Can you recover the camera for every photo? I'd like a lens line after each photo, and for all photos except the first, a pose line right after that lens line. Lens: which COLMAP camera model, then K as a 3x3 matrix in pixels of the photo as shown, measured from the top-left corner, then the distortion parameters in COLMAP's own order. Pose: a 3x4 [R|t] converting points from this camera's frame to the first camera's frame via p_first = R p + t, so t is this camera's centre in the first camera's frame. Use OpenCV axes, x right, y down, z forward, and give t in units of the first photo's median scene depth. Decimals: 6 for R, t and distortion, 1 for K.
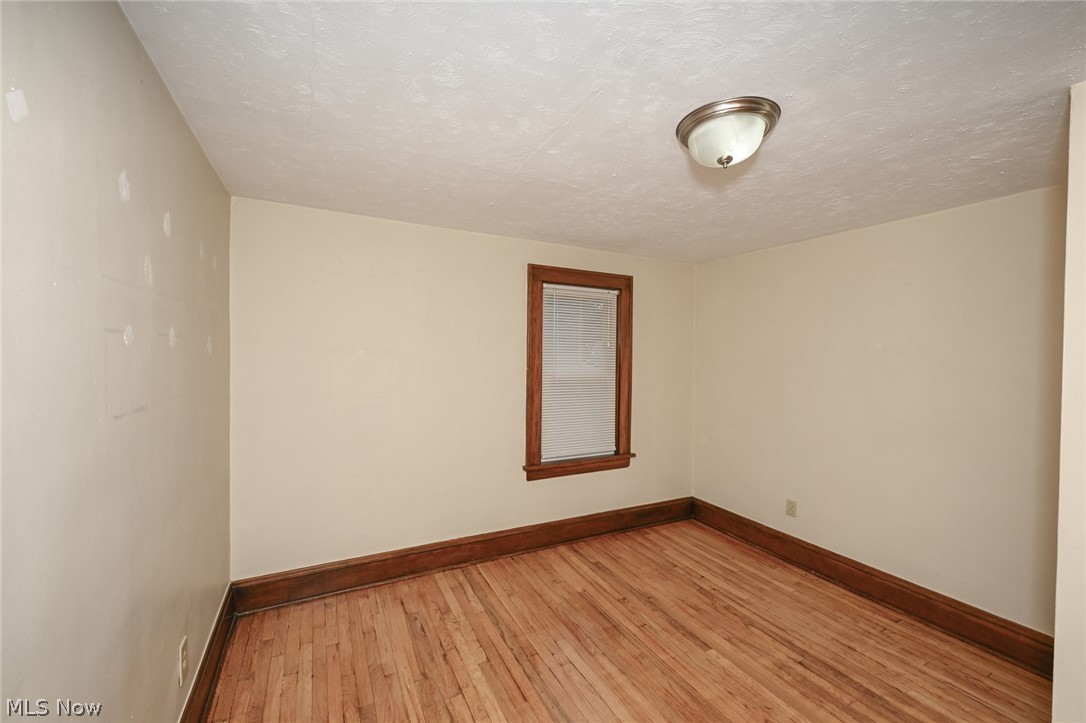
lens RADIAL K [[432.2, 0, 536.6], [0, 432.2, 361.6], [0, 0, 1]] dist [-0.002781, 0.000472]
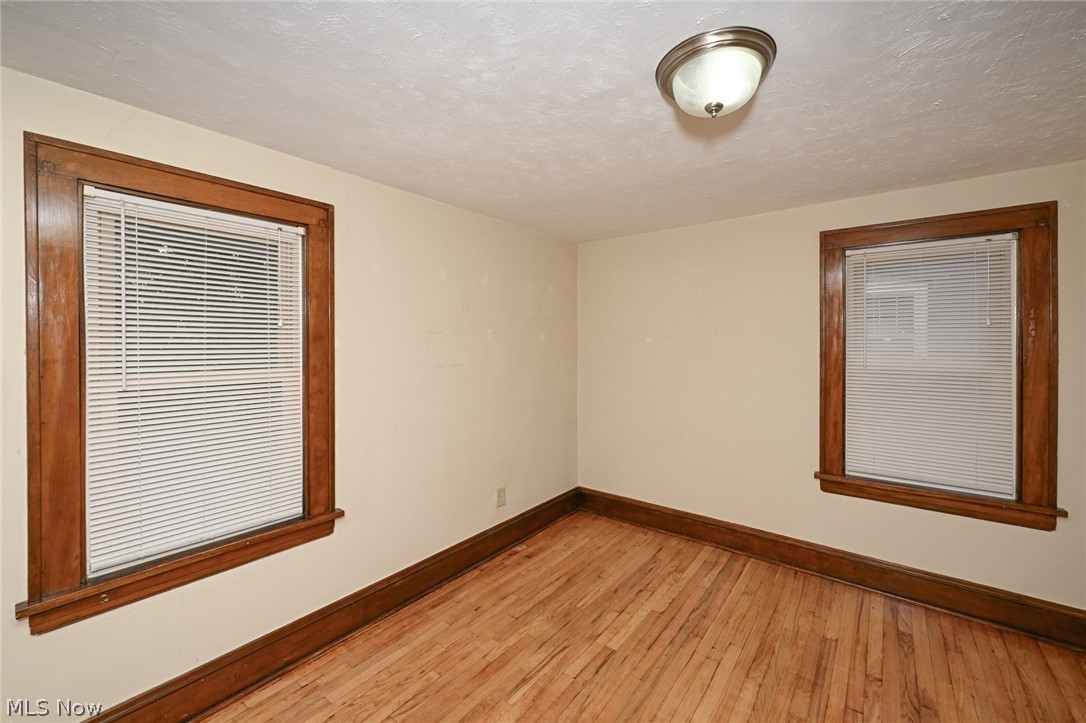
lens RADIAL K [[432.2, 0, 549.1], [0, 432.2, 345.6], [0, 0, 1]] dist [-0.002781, 0.000472]
pose [[0.426039, -0.005592, -0.904688, 0.670379], [-0.009316, 0.999901, -0.010567, 0.011656], [0.904657, 0.012930, 0.425944, 0.215718]]
